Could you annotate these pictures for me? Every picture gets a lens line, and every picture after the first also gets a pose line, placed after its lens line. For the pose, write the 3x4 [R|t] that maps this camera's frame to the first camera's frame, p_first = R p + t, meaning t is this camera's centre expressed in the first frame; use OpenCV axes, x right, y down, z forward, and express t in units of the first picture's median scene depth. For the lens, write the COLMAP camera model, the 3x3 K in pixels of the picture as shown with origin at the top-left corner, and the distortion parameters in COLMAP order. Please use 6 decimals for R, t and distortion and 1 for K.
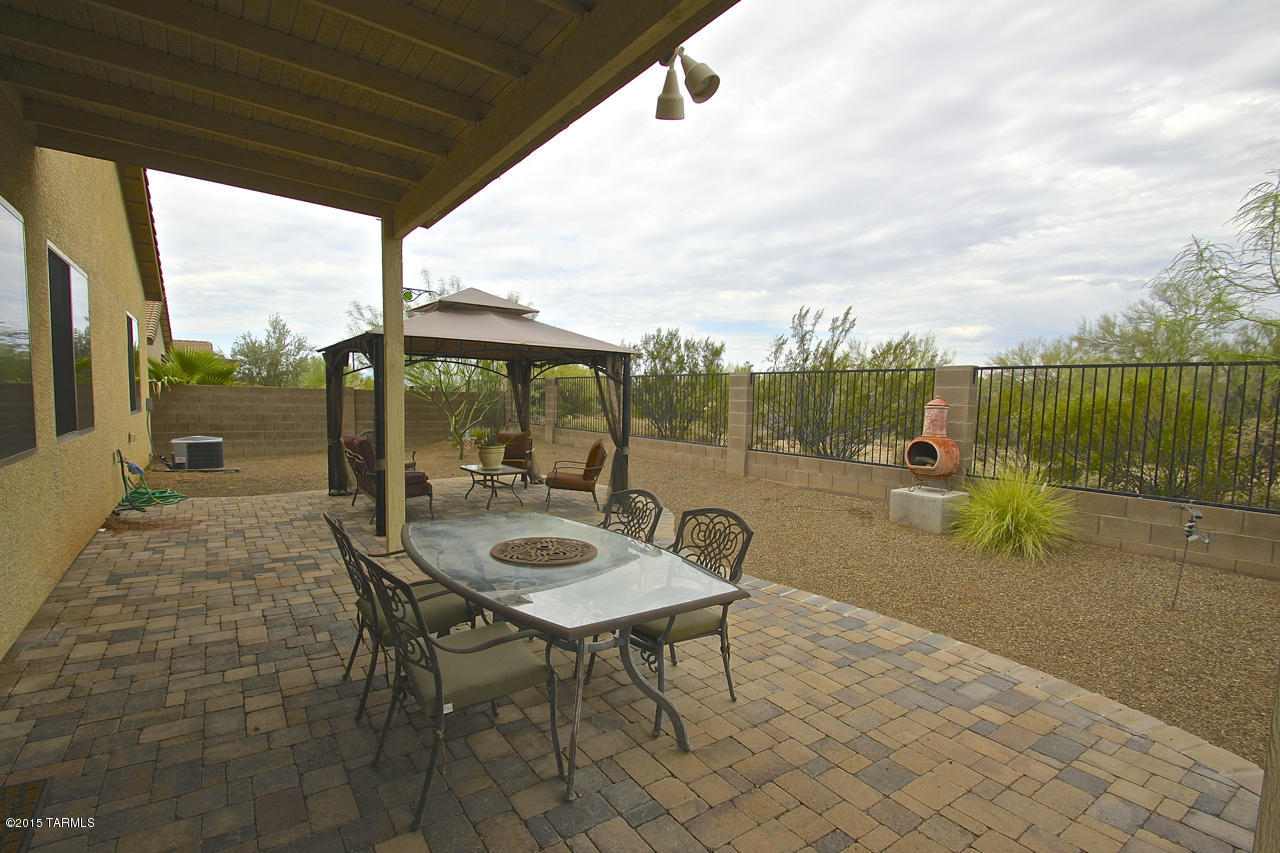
lens RADIAL K [[594.5, 0, 628.9], [0, 594.5, 443.5], [0, 0, 1]] dist [0.011672, -0.016902]
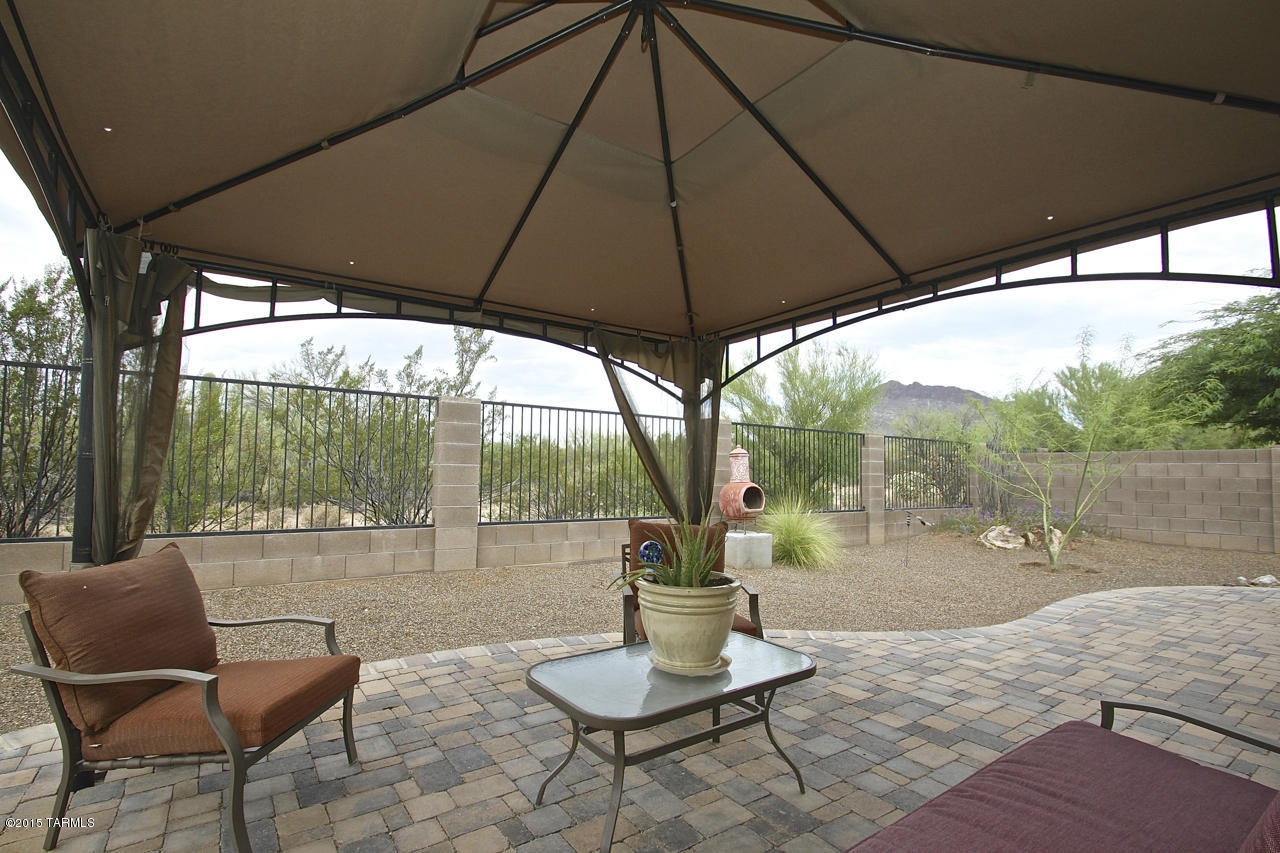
lens RADIAL K [[594.5, 0, 628.9], [0, 594.5, 443.5], [0, 0, 1]] dist [0.011672, -0.016902]
pose [[0.016031, 0.031050, 0.999389, -0.614202], [0.067436, 0.997208, -0.032064, -0.062775], [-0.997595, 0.067909, 0.013892, 1.234357]]
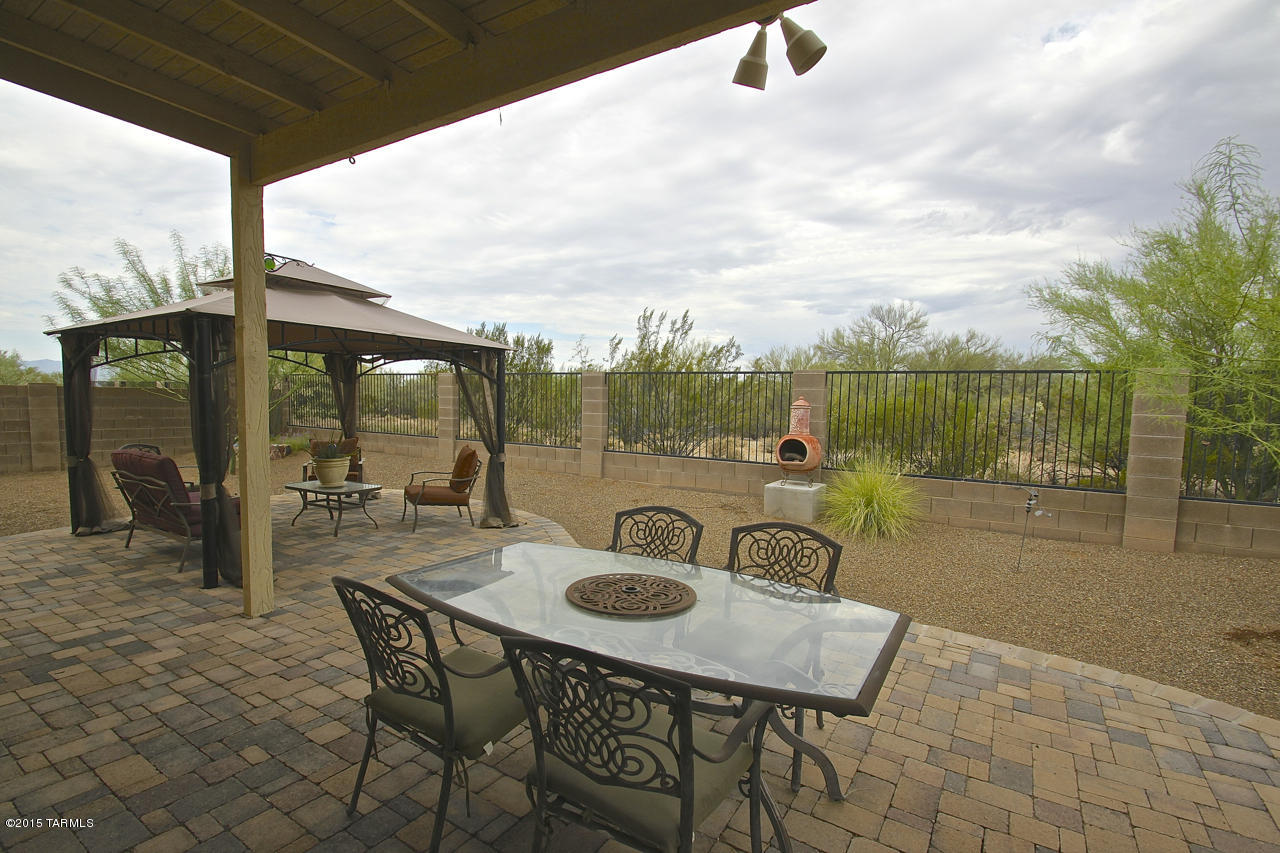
lens RADIAL K [[594.5, 0, 628.9], [0, 594.5, 443.5], [0, 0, 1]] dist [0.011672, -0.016902]
pose [[0.924498, -0.030129, 0.379996, -0.197946], [0.028901, 0.999542, 0.008936, -0.013705], [-0.380091, 0.002721, 0.924945, 0.111580]]
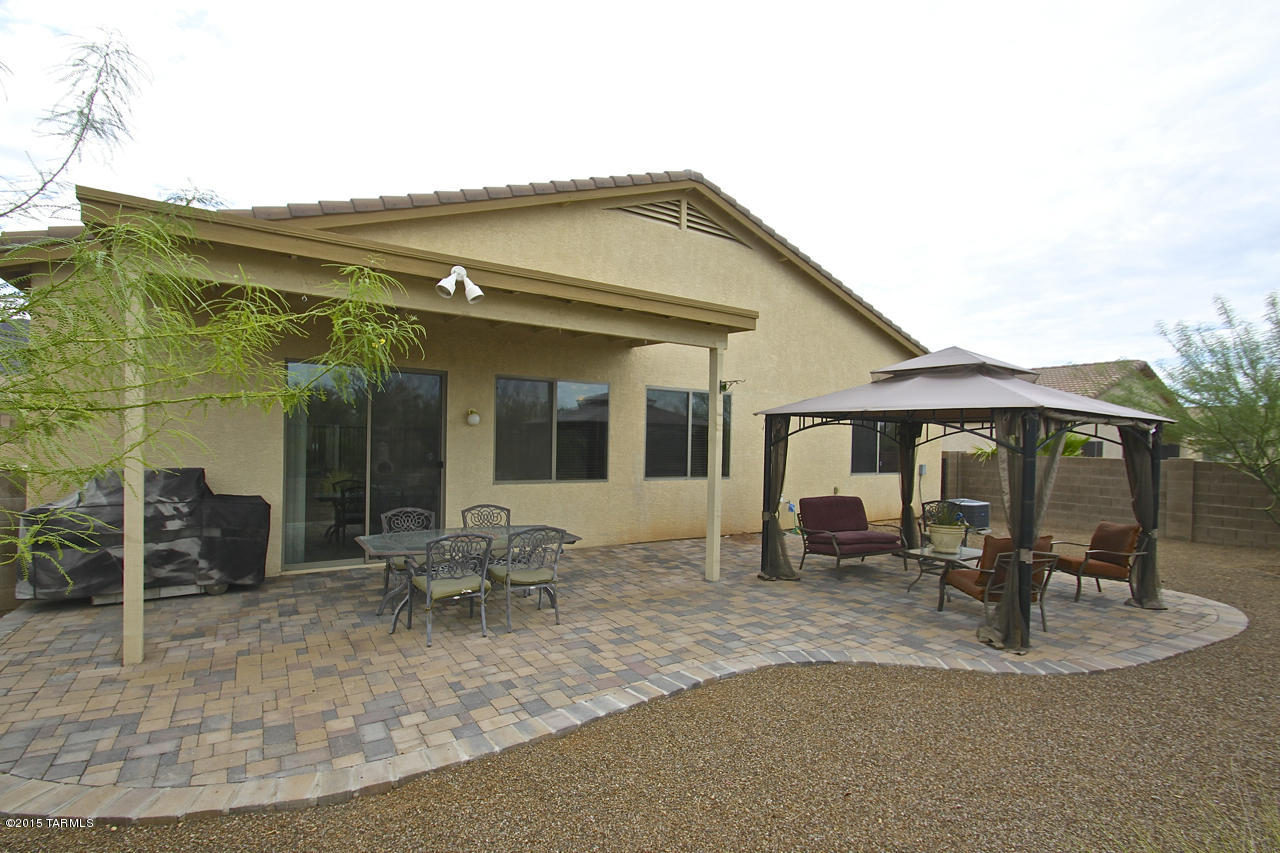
lens RADIAL K [[594.5, 0, 628.9], [0, 594.5, 443.5], [0, 0, 1]] dist [0.011672, -0.016902]
pose [[-0.044162, -0.017458, -0.998872, 0.787942], [-0.102563, 0.994643, -0.012849, -0.066098], [0.993746, 0.101880, -0.045716, 0.693513]]
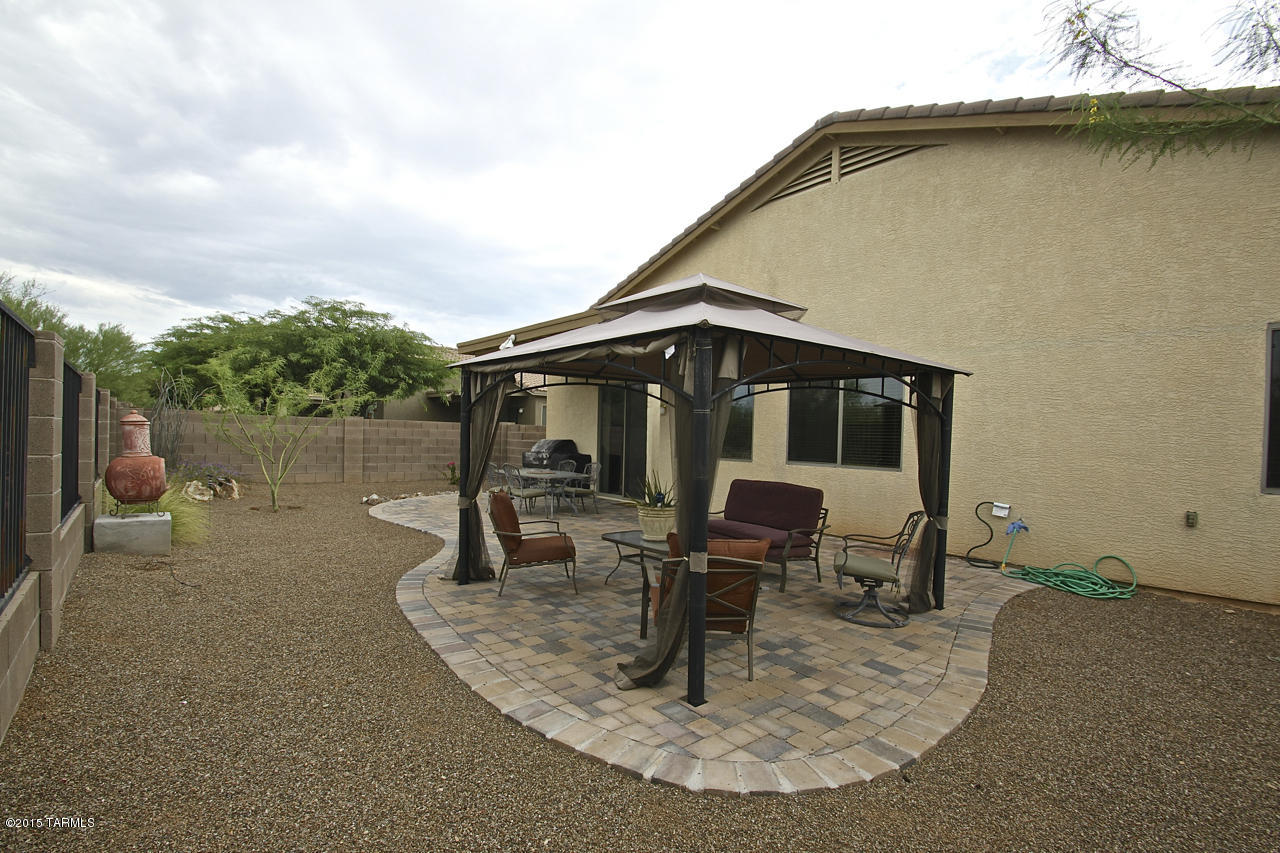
lens RADIAL K [[599.3, 0, 637.0], [0, 599.3, 452.0], [0, 0, 1]] dist [0.000538, -0.012370]
pose [[-0.996141, -0.044358, -0.075730, -0.182356], [-0.052281, 0.992985, 0.106058, -0.158176], [0.070494, 0.109608, -0.991472, 2.035331]]
